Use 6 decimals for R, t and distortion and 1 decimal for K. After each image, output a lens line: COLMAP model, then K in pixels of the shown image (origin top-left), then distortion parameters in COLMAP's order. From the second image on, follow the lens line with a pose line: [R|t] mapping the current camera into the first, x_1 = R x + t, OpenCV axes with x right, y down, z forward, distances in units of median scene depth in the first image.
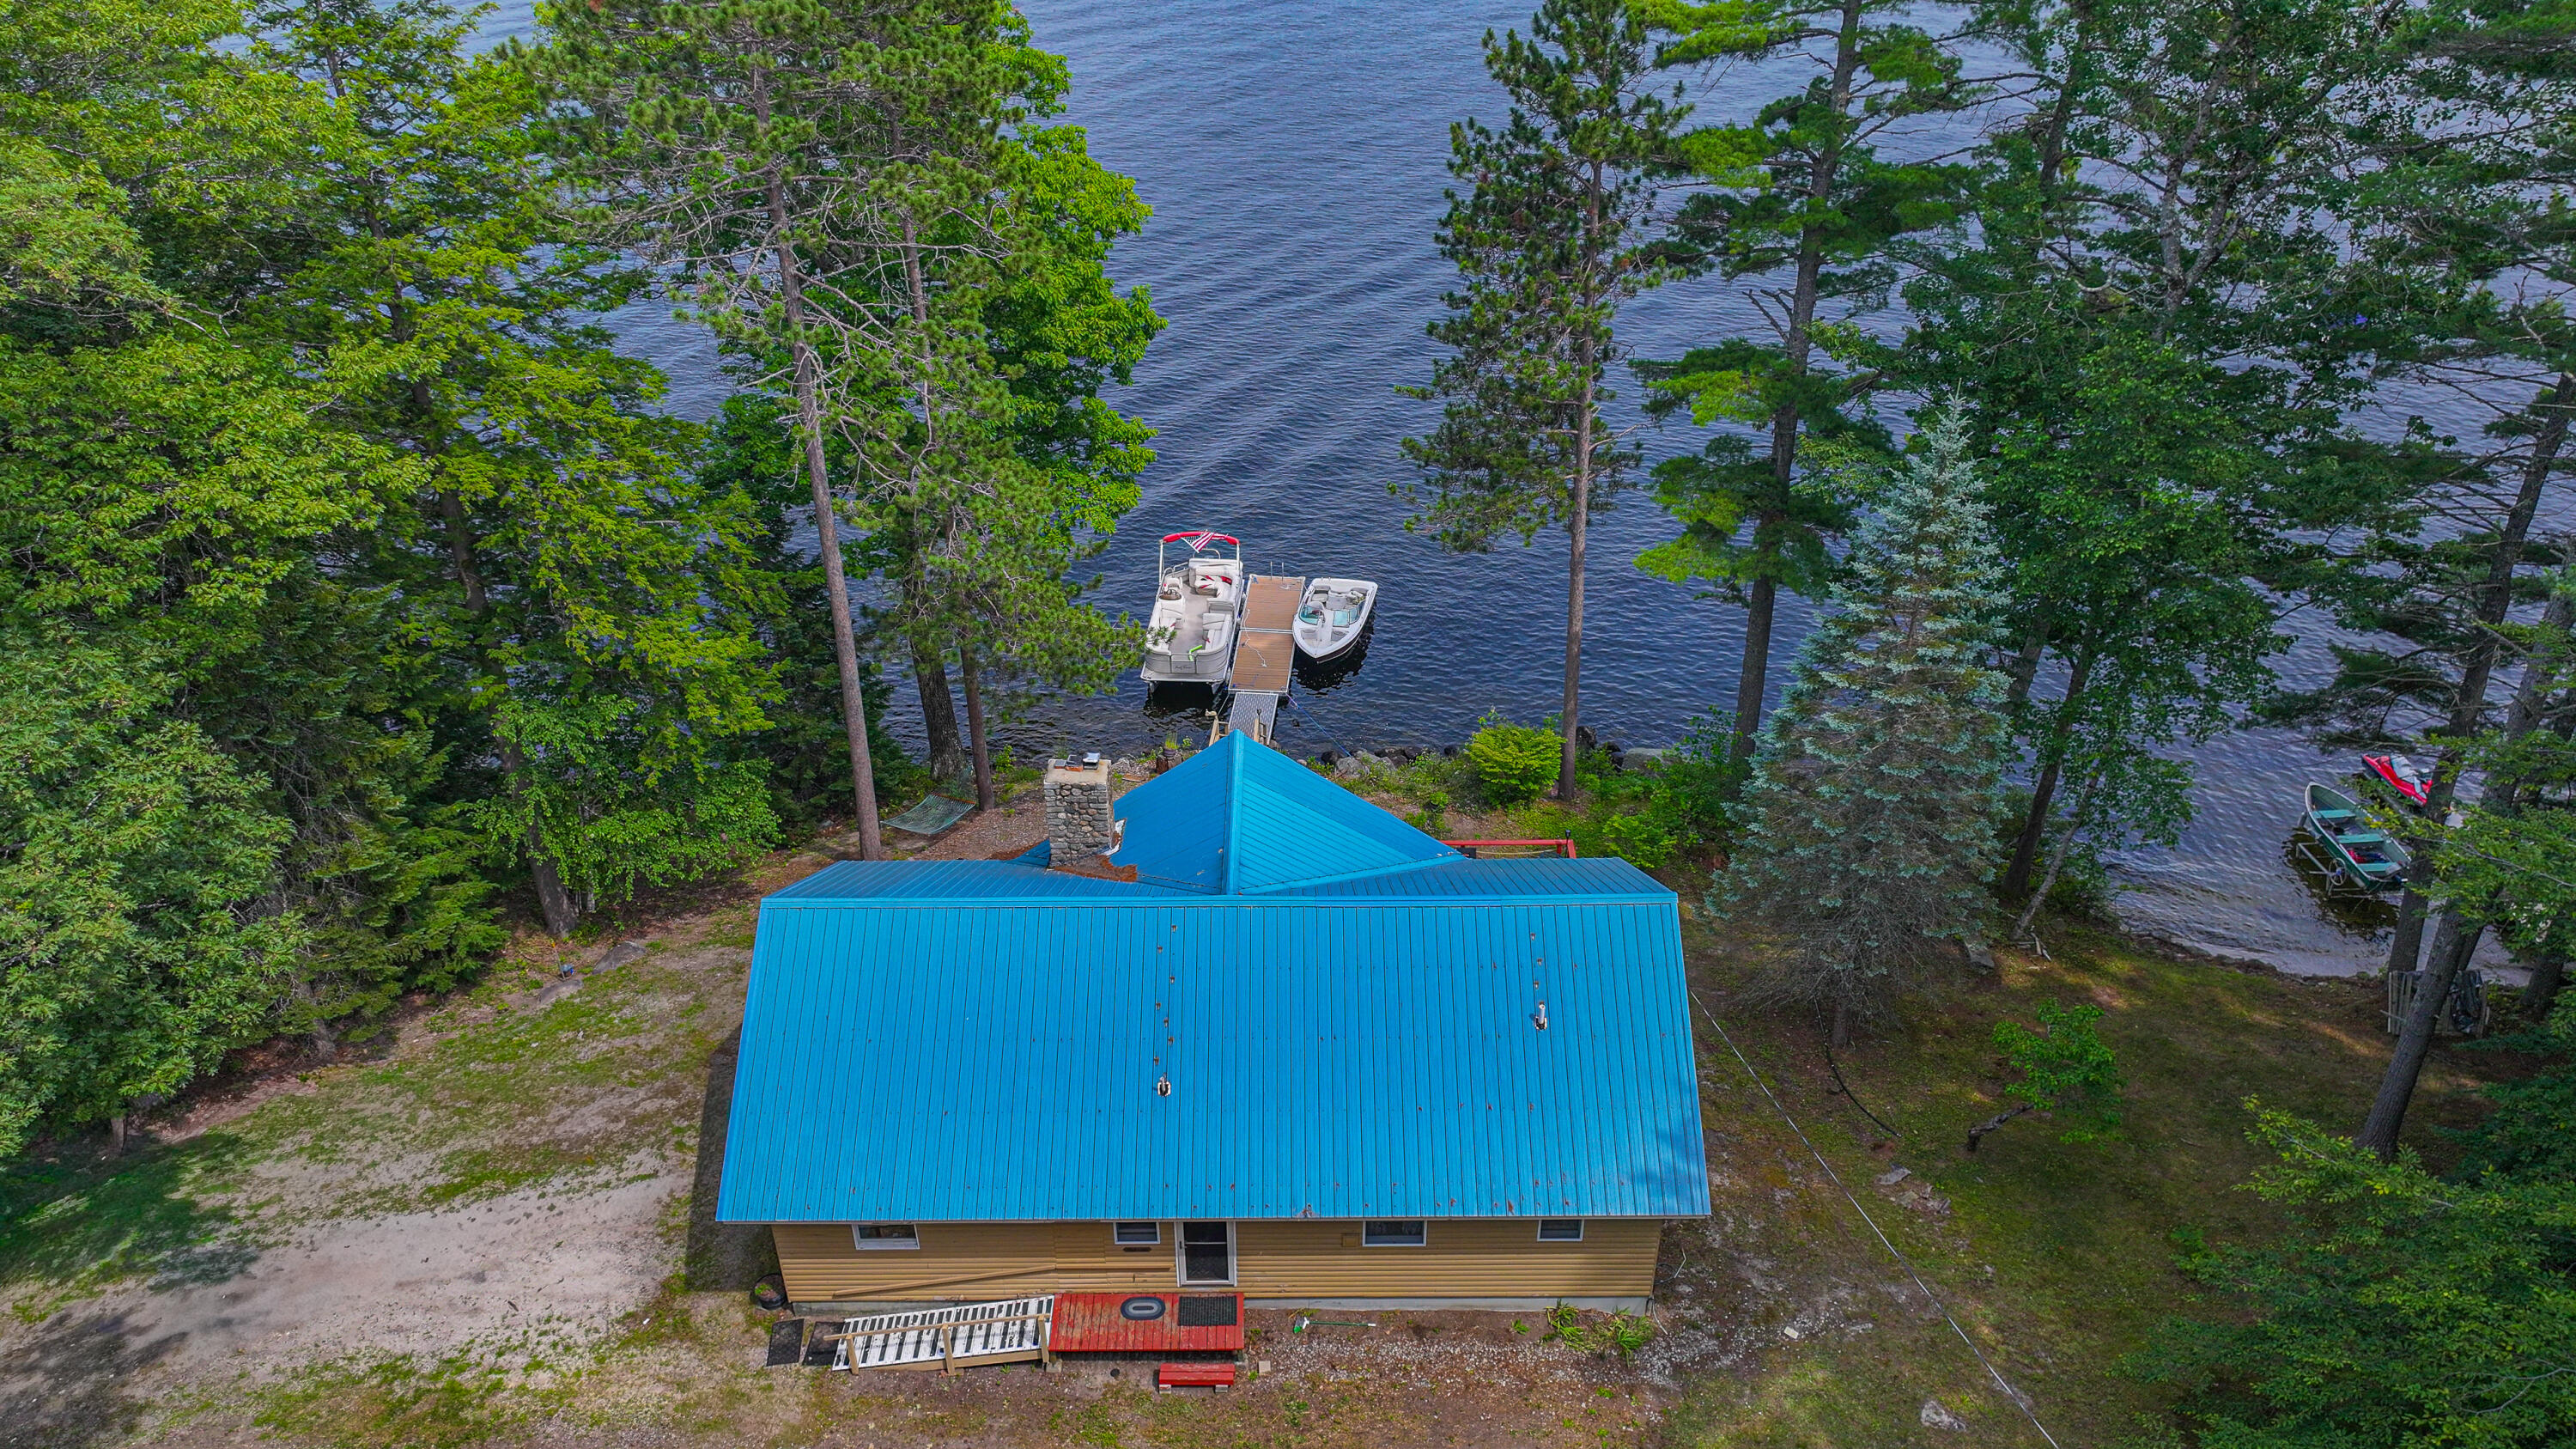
lens RADIAL K [[1823.7, 0, 1296.2], [0, 1823.7, 707.4], [0, 0, 1]] dist [0.001112, 0.008779]
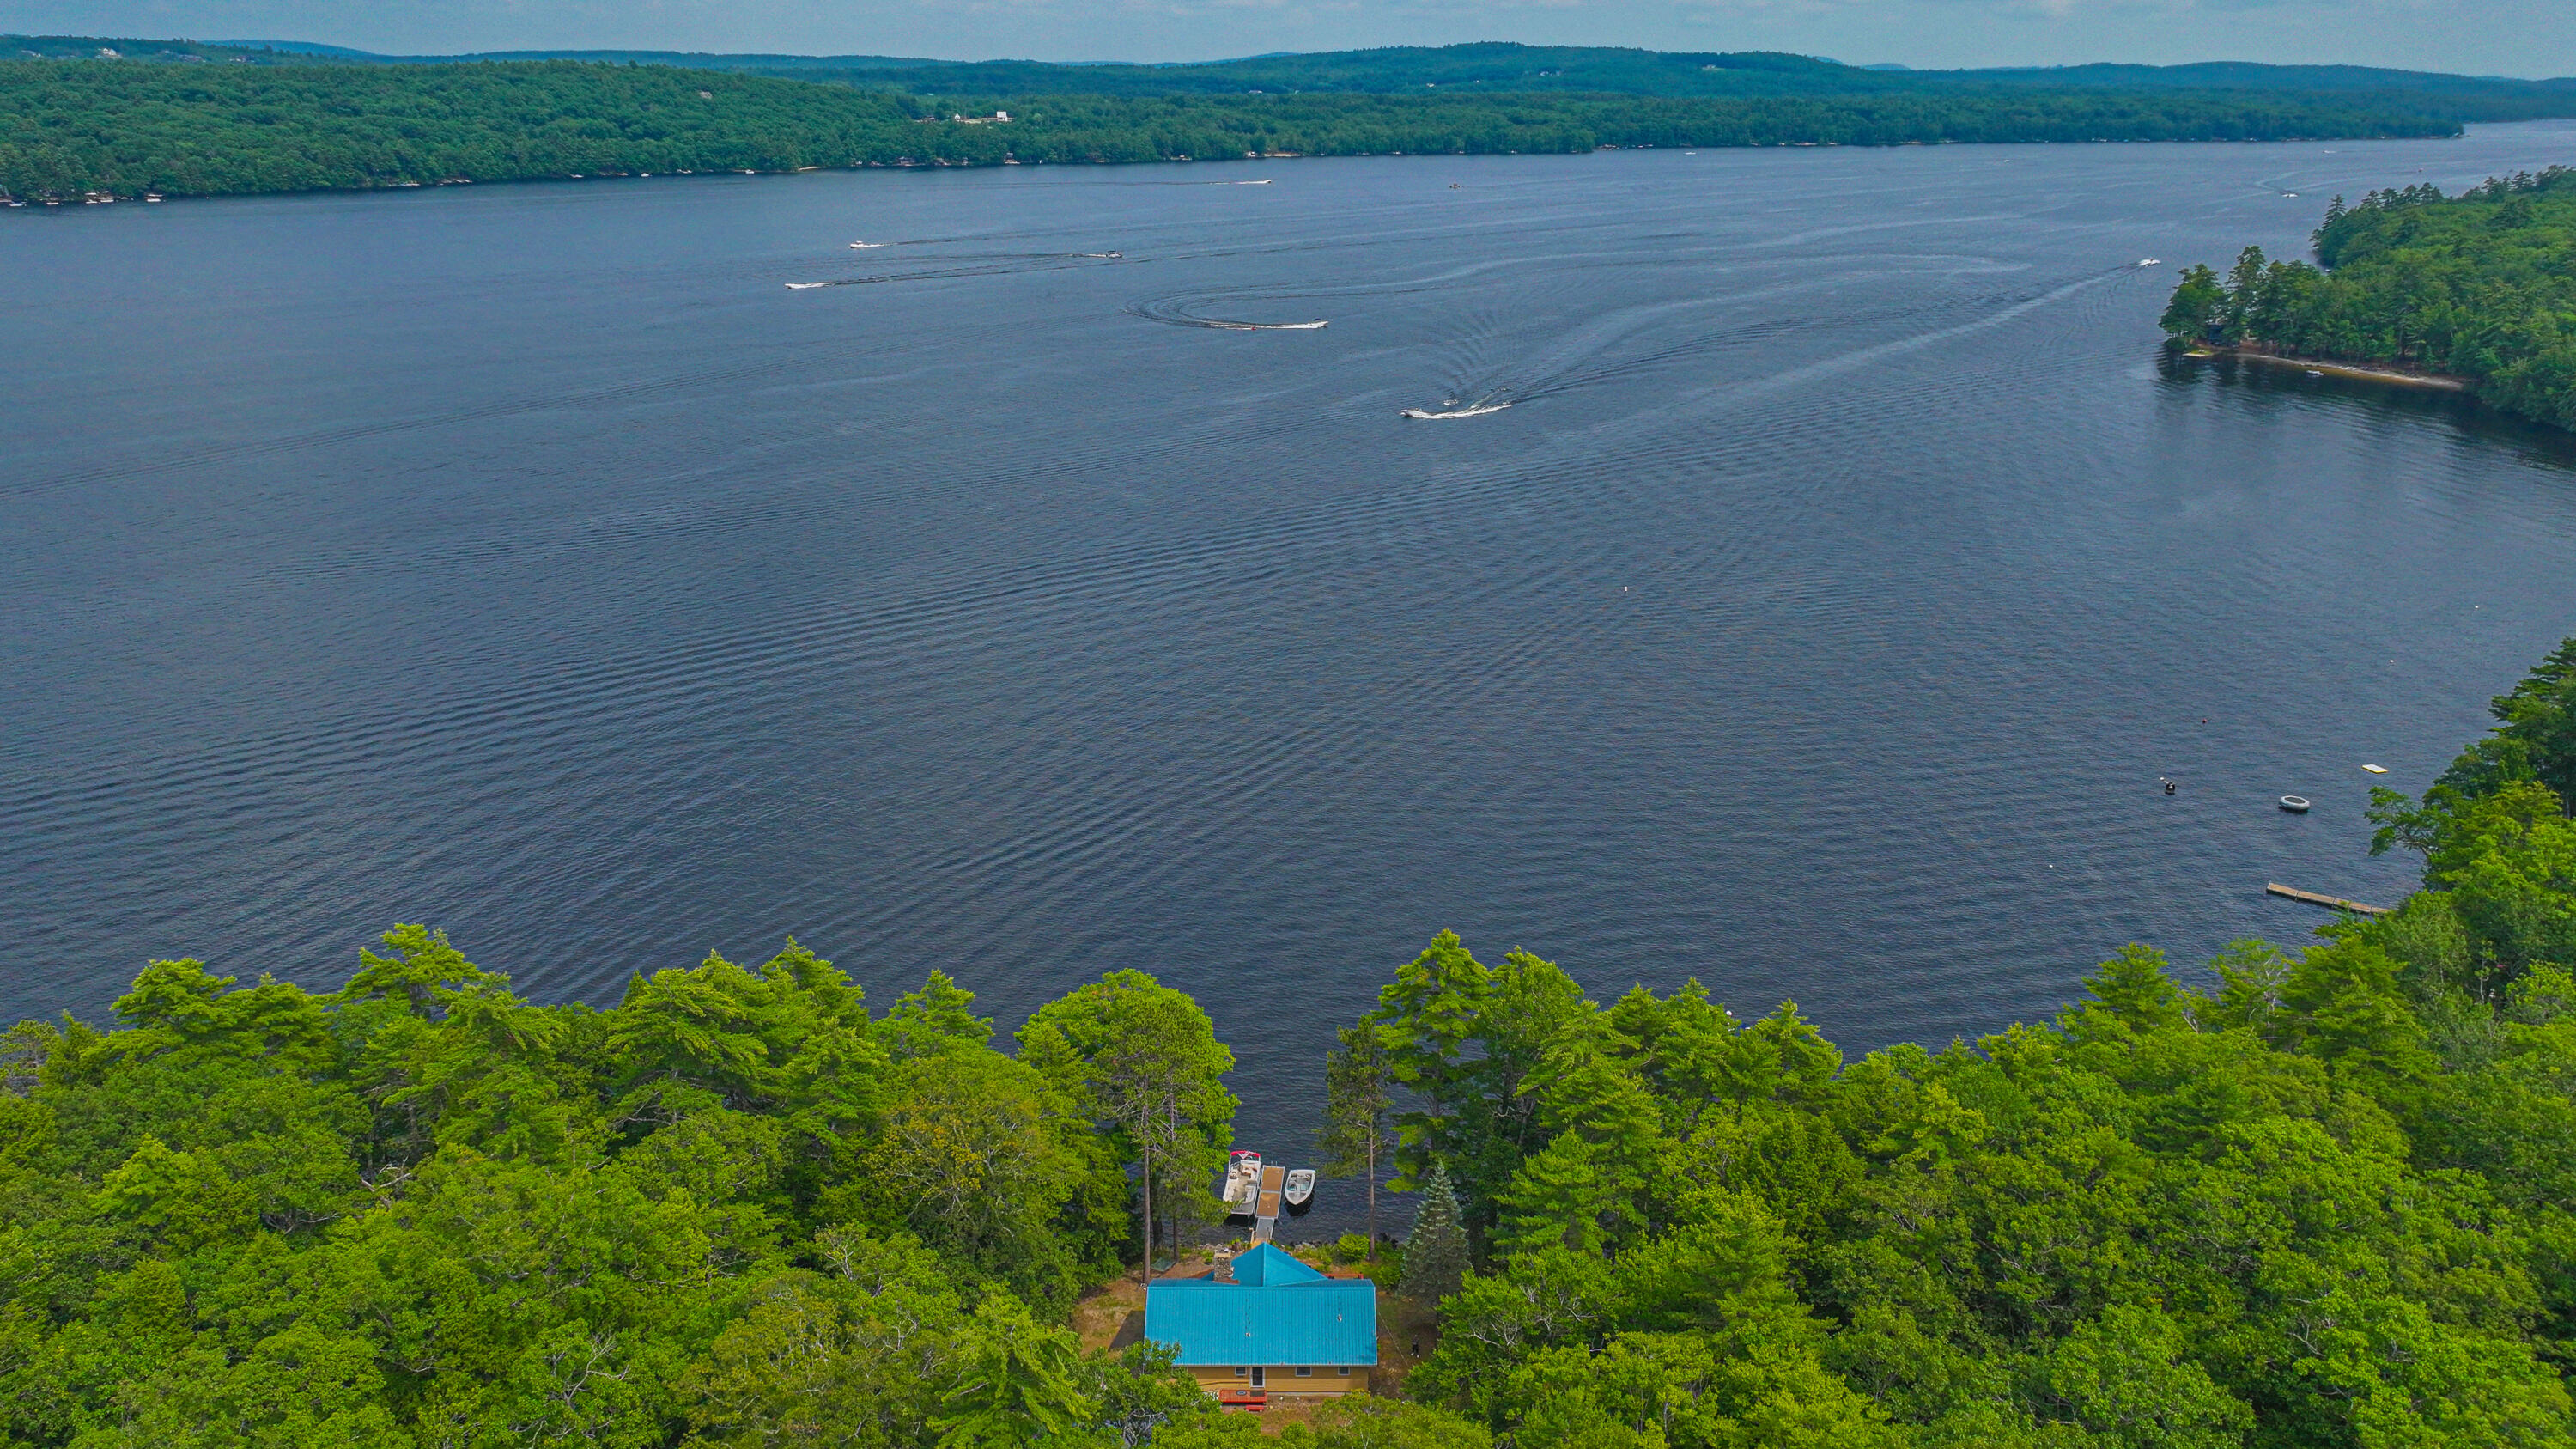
lens RADIAL K [[1823.7, 0, 1296.2], [0, 1823.7, 707.4], [0, 0, 1]] dist [0.001112, 0.008779]
pose [[0.999995, 0.003175, 0.000698, 0.014489], [-0.002906, 0.969354, -0.245650, -0.074244], [-0.001456, 0.245647, 0.969358, -1.639877]]
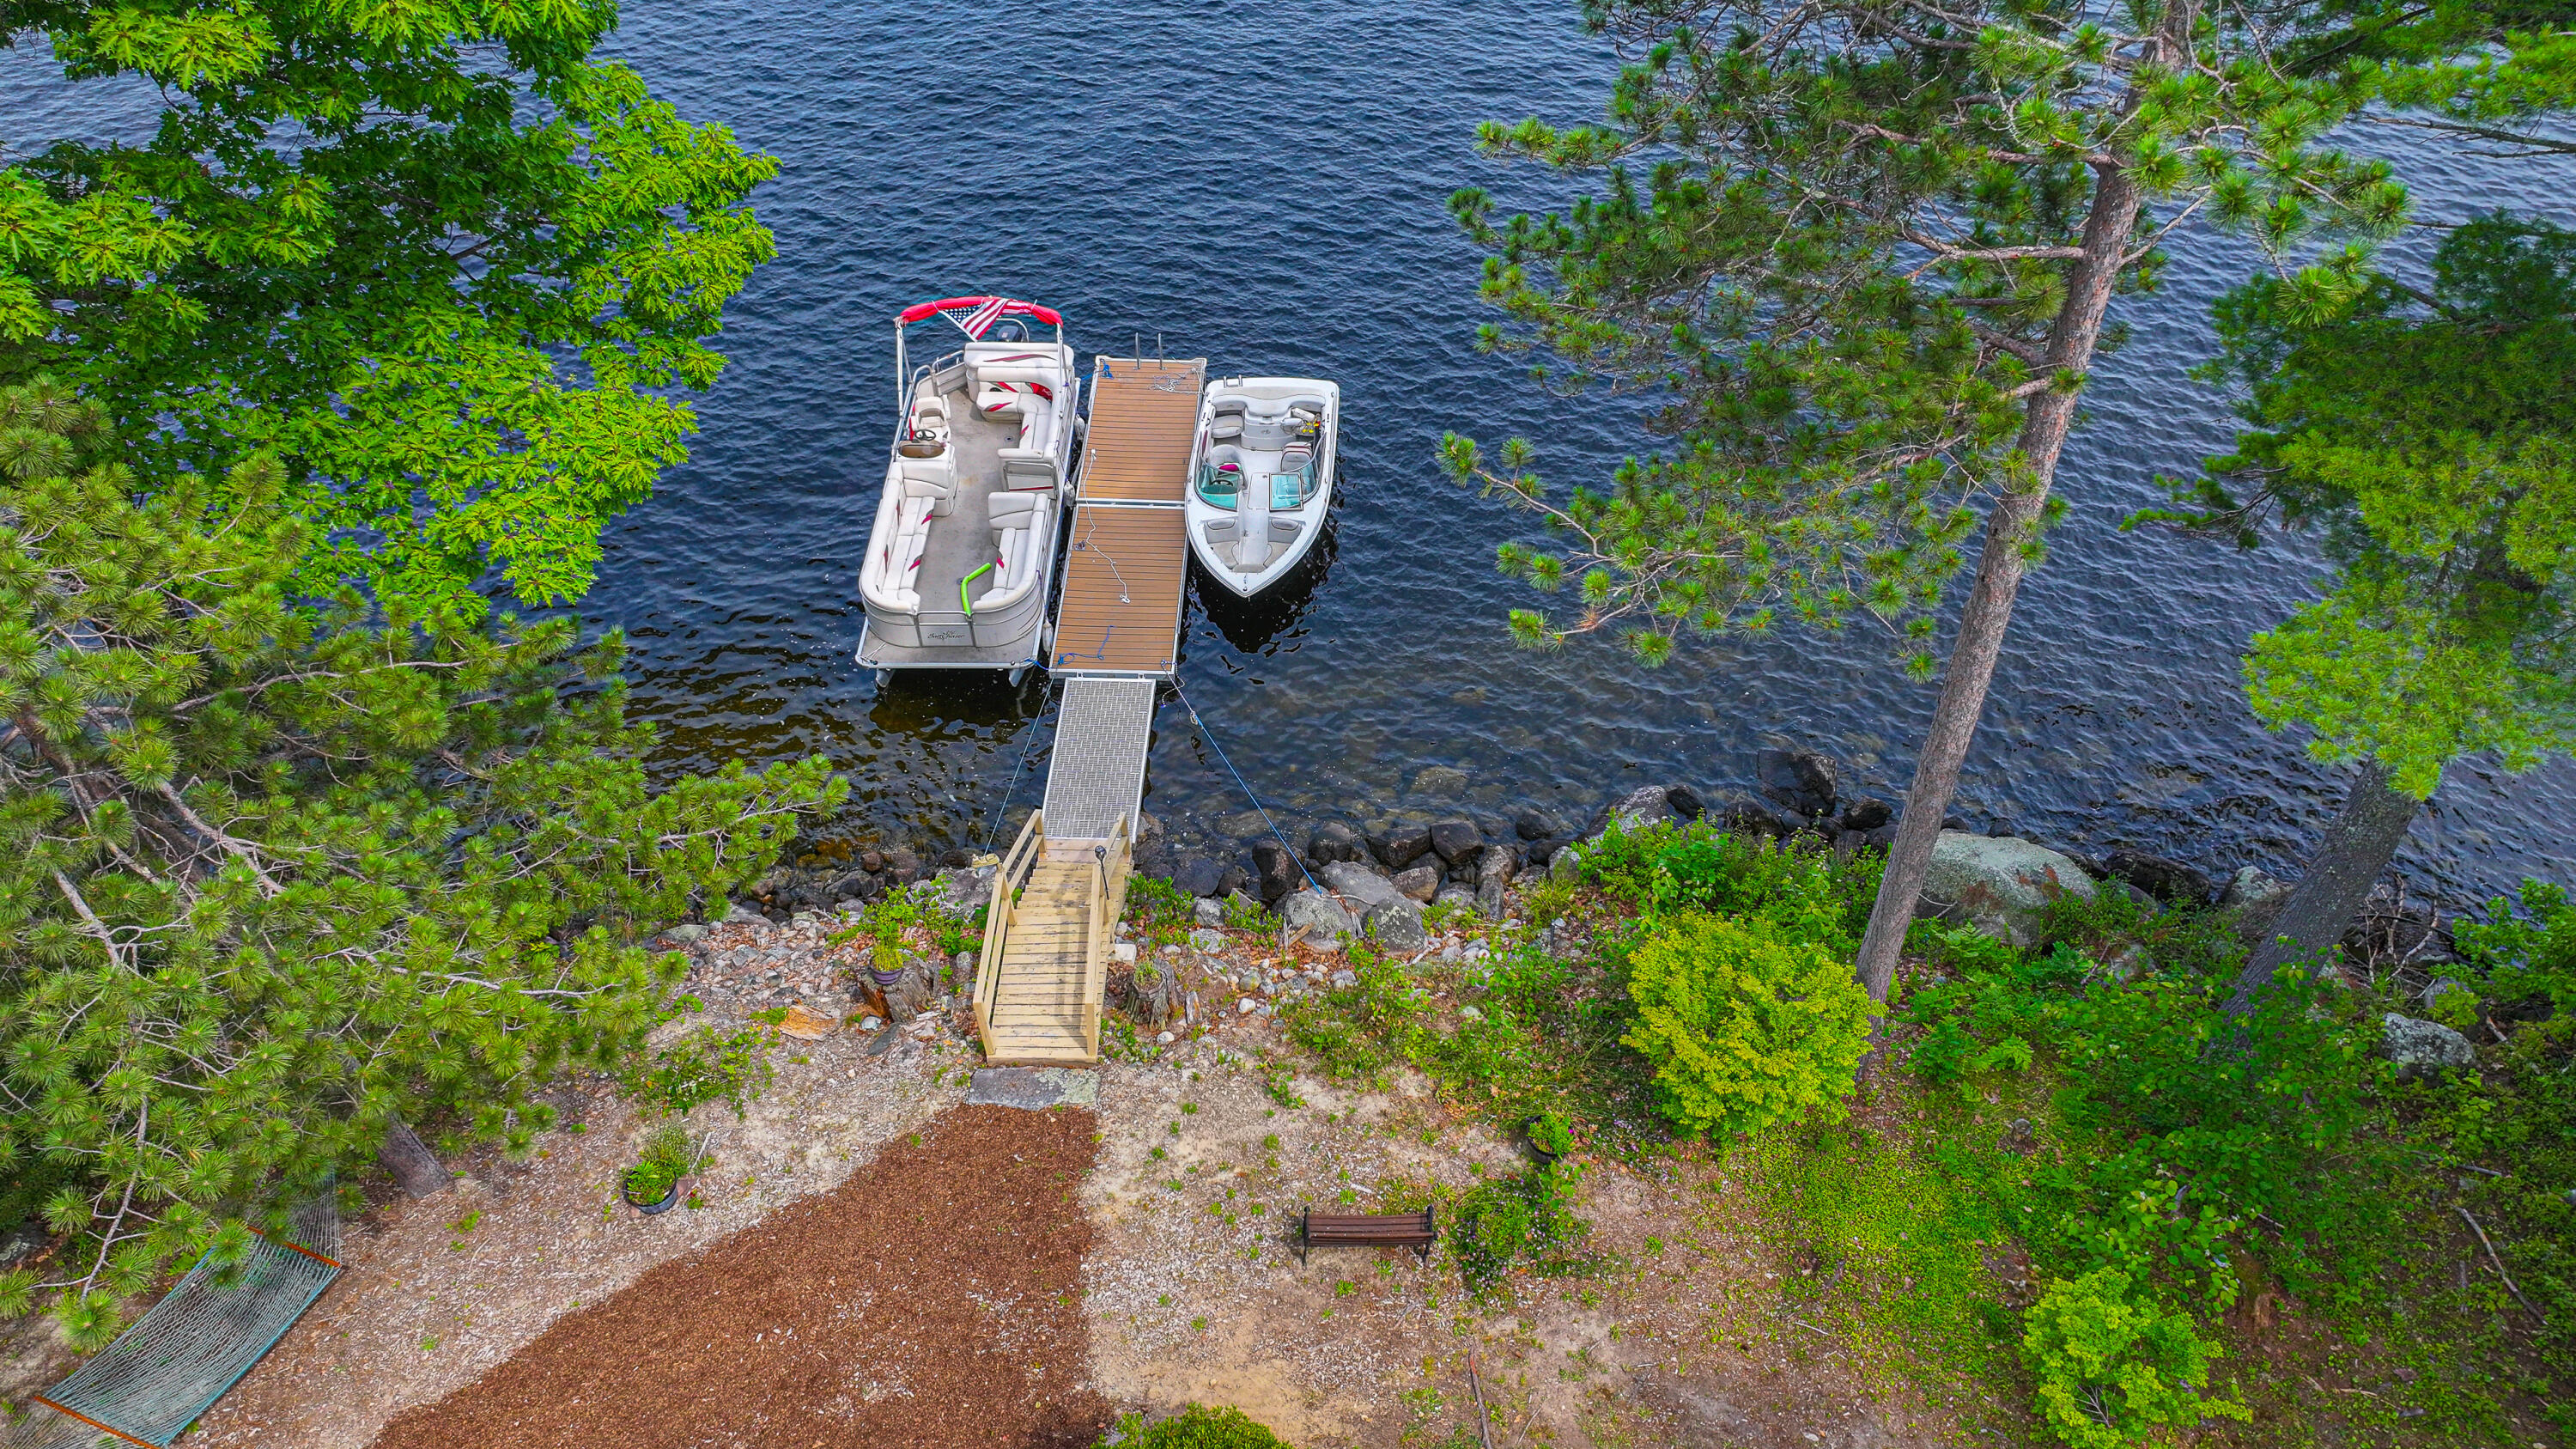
lens RADIAL K [[1784.0, 0, 1288.0], [0, 1784.0, 724.5], [0, 0, 1]] dist [-0.005794, 0.000533]
pose [[0.998454, -0.037176, 0.041313, 0.005284], [0.024034, 0.959066, 0.282160, -0.123657], [-0.050112, -0.280731, 0.958477, 0.536033]]
